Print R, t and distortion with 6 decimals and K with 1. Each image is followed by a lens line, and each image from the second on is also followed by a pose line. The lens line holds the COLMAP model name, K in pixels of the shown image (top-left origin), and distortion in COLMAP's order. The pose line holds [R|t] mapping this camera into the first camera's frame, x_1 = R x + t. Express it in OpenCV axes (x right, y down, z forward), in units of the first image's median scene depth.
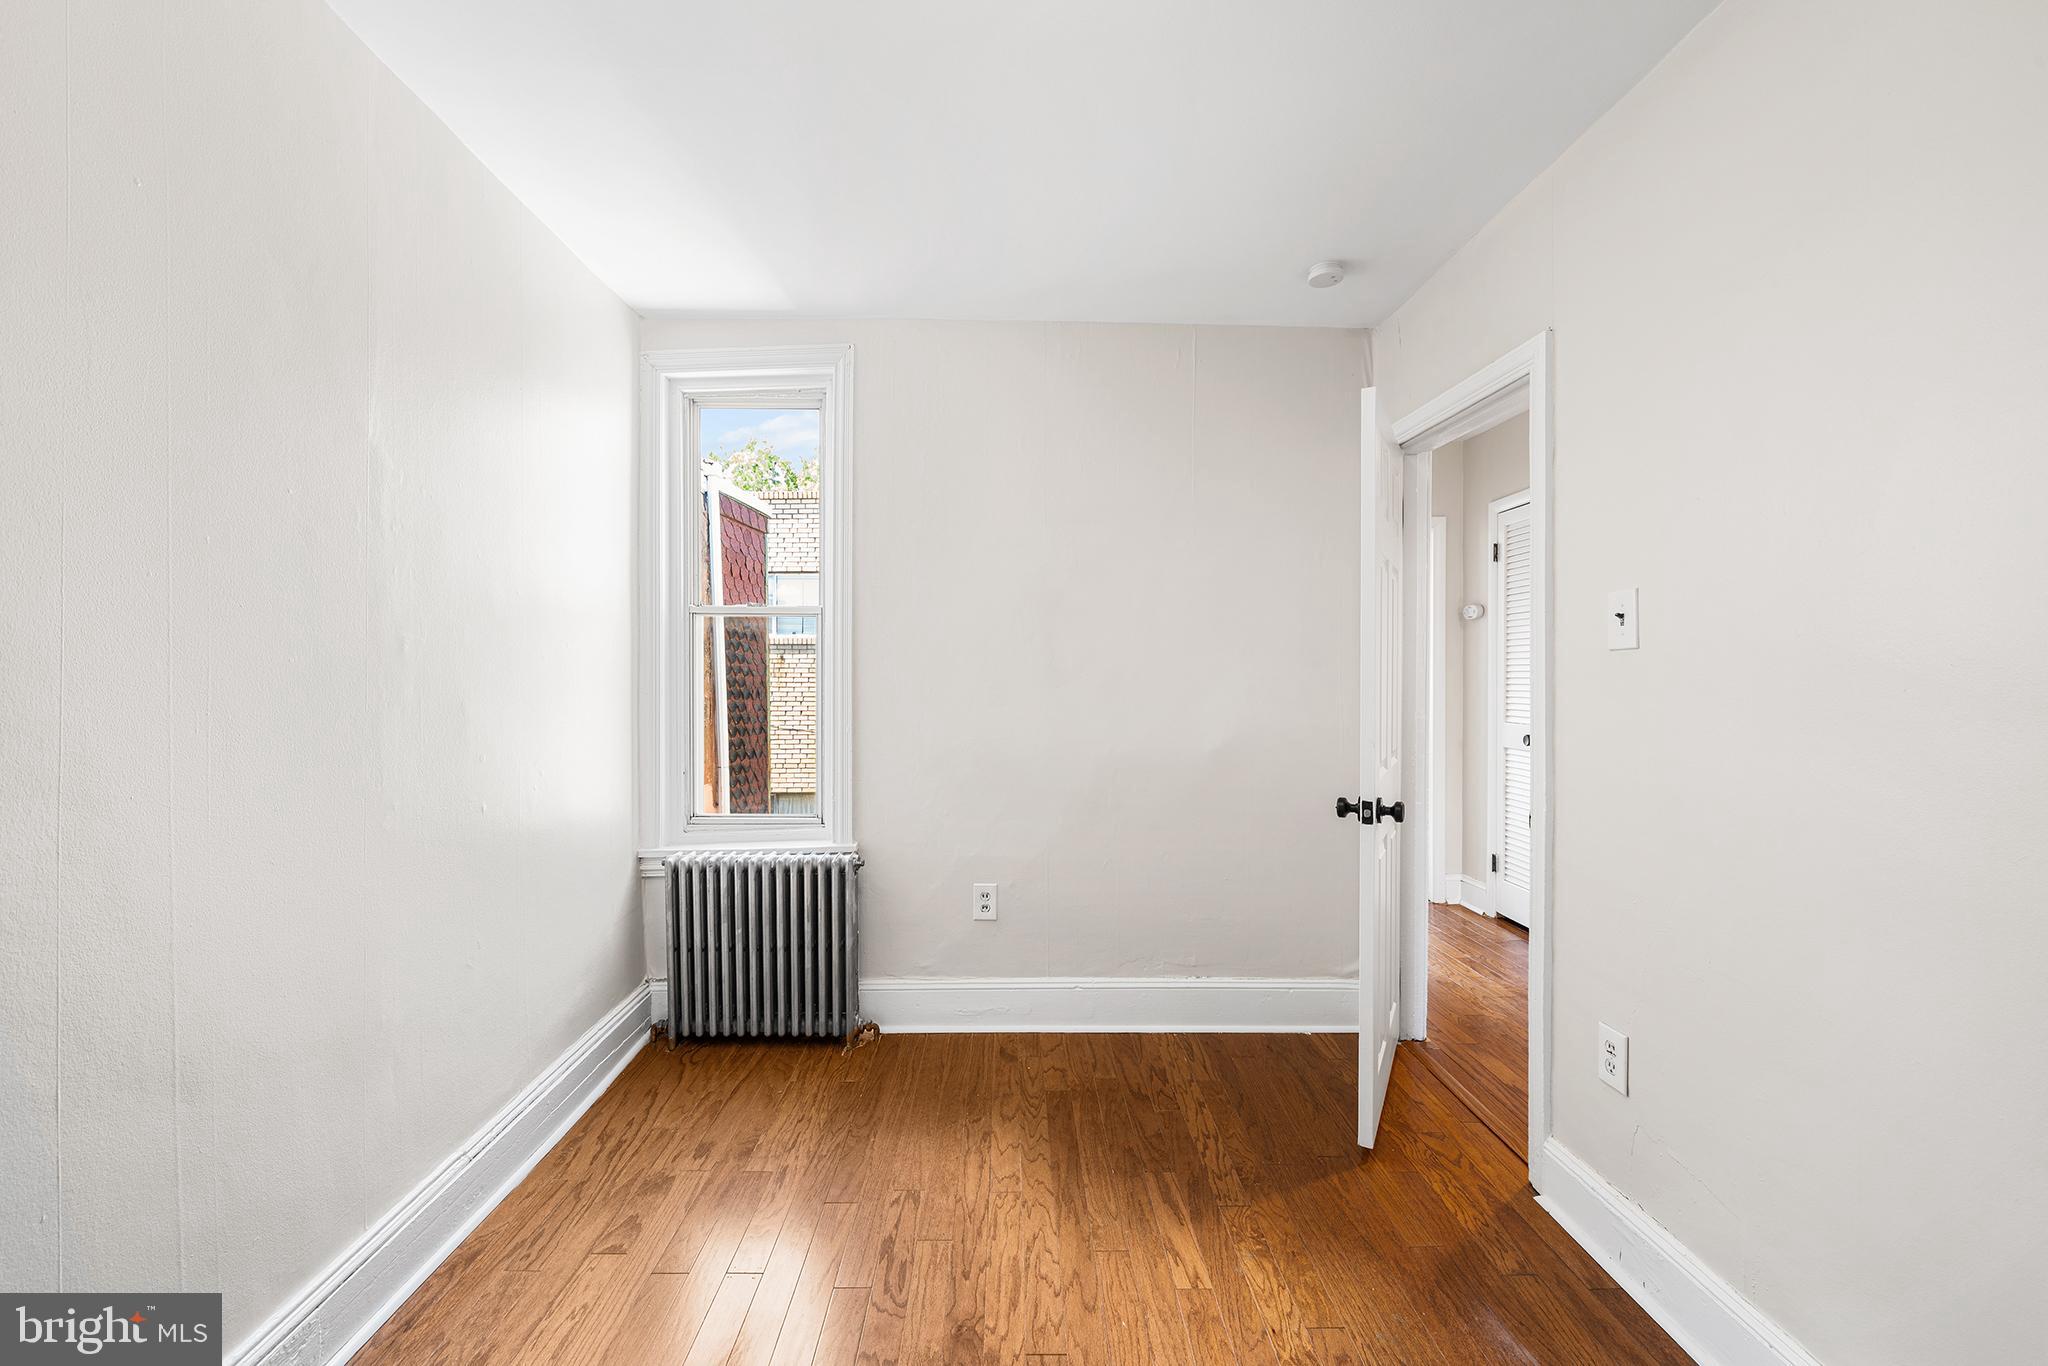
lens RADIAL K [[830.1, 0, 1024.0], [0, 830.1, 683.0], [0, 0, 1]] dist [0.000258, 0.000002]
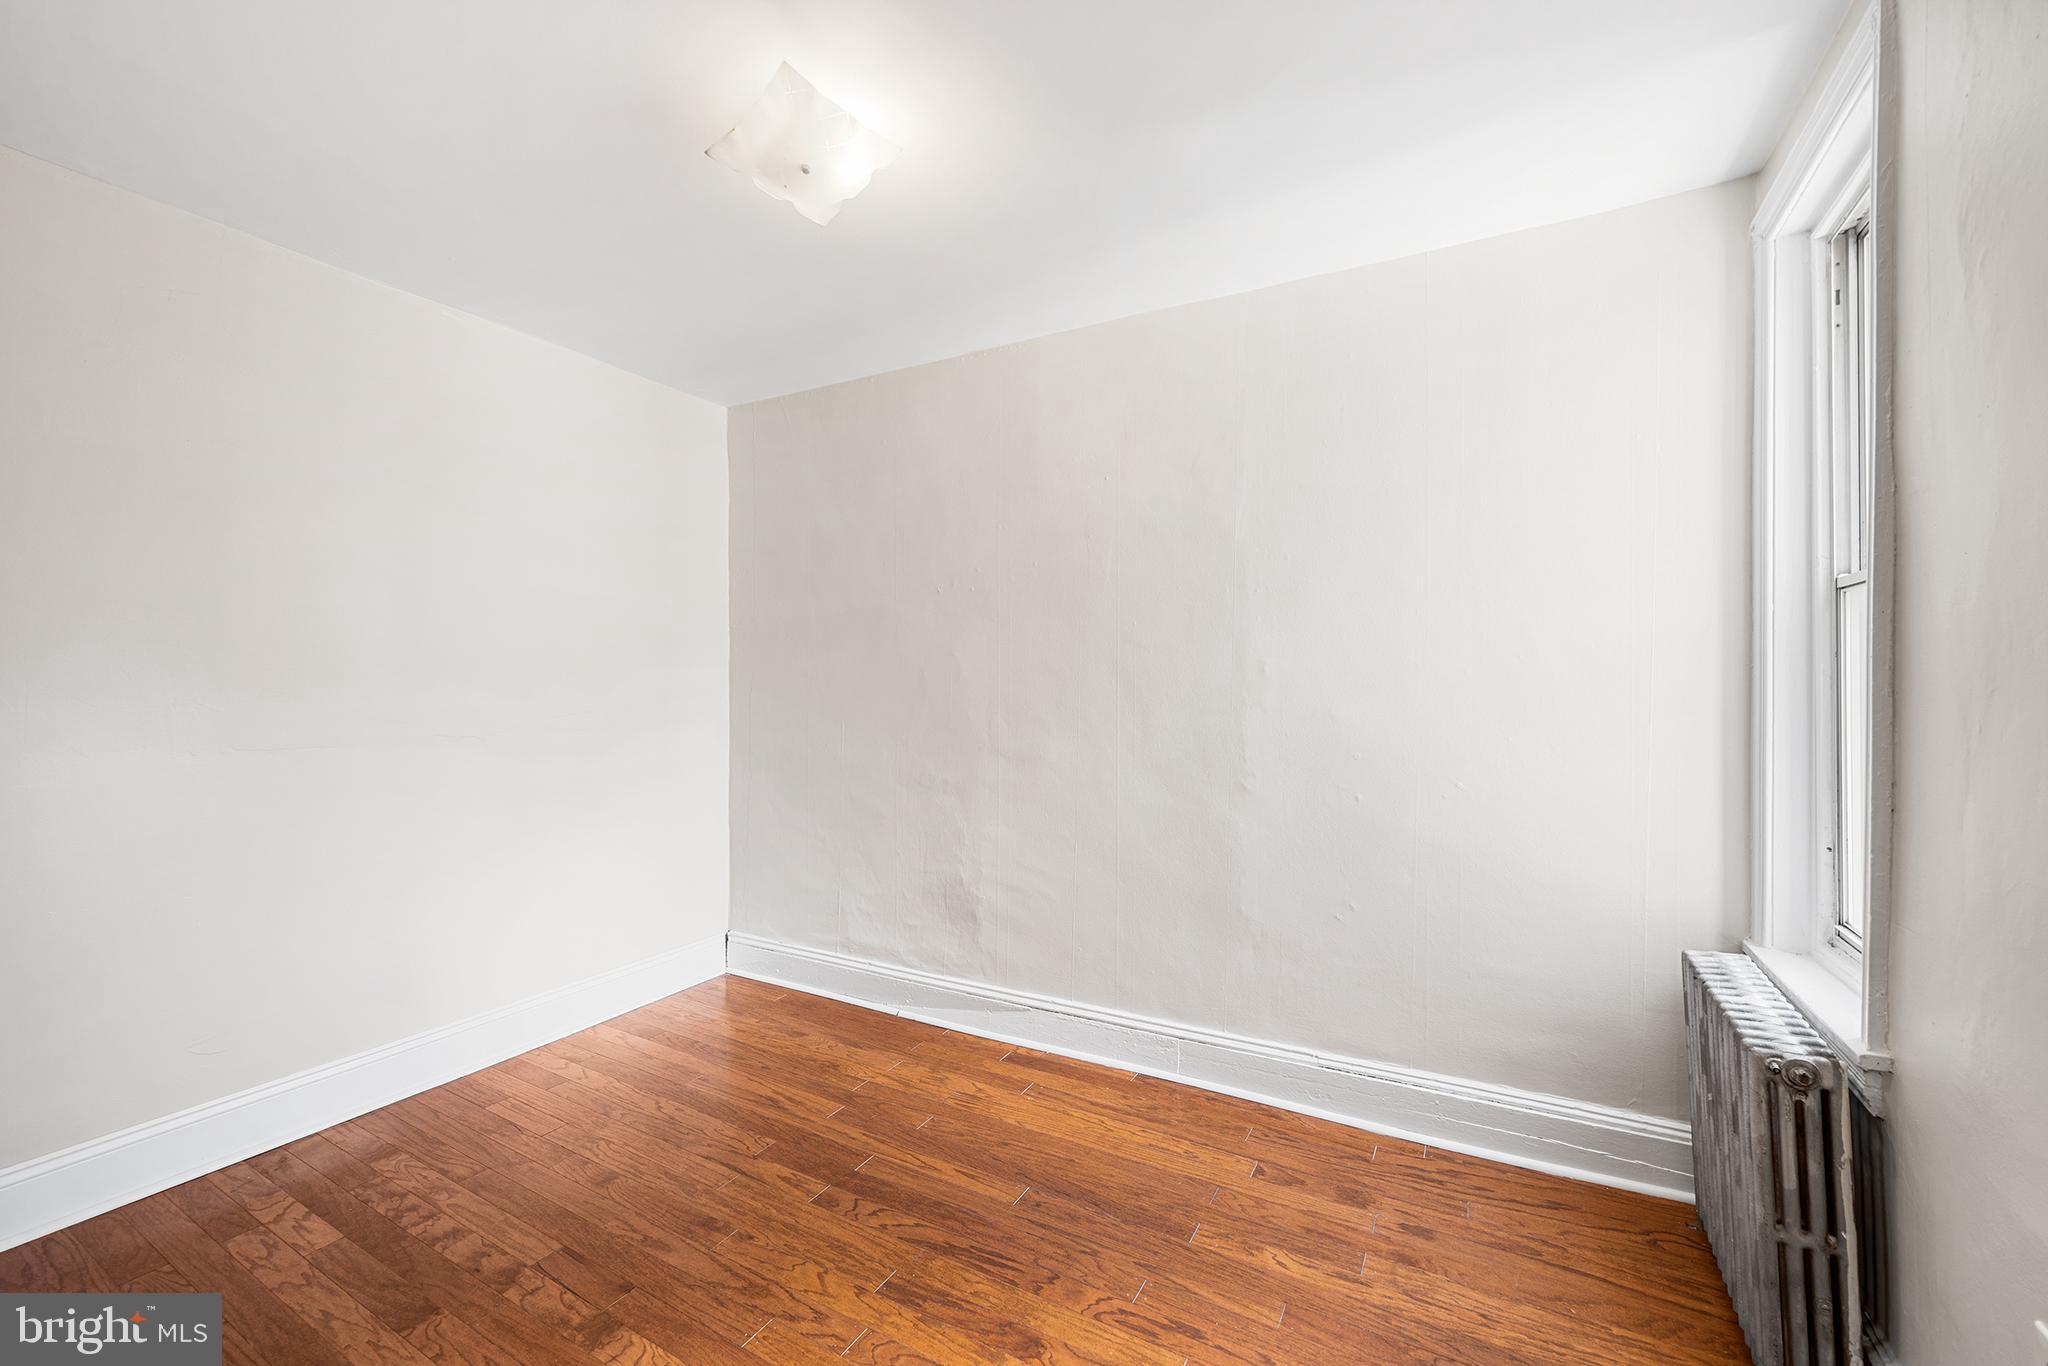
lens RADIAL K [[830.1, 0, 1024.0], [0, 830.1, 683.0], [0, 0, 1]] dist [0.000258, 0.000002]
pose [[-0.516889, -0.001008, -0.856052, 0.673747], [-0.007790, 0.999963, 0.003526, -0.018512], [0.856017, 0.008491, -0.516878, 1.272683]]
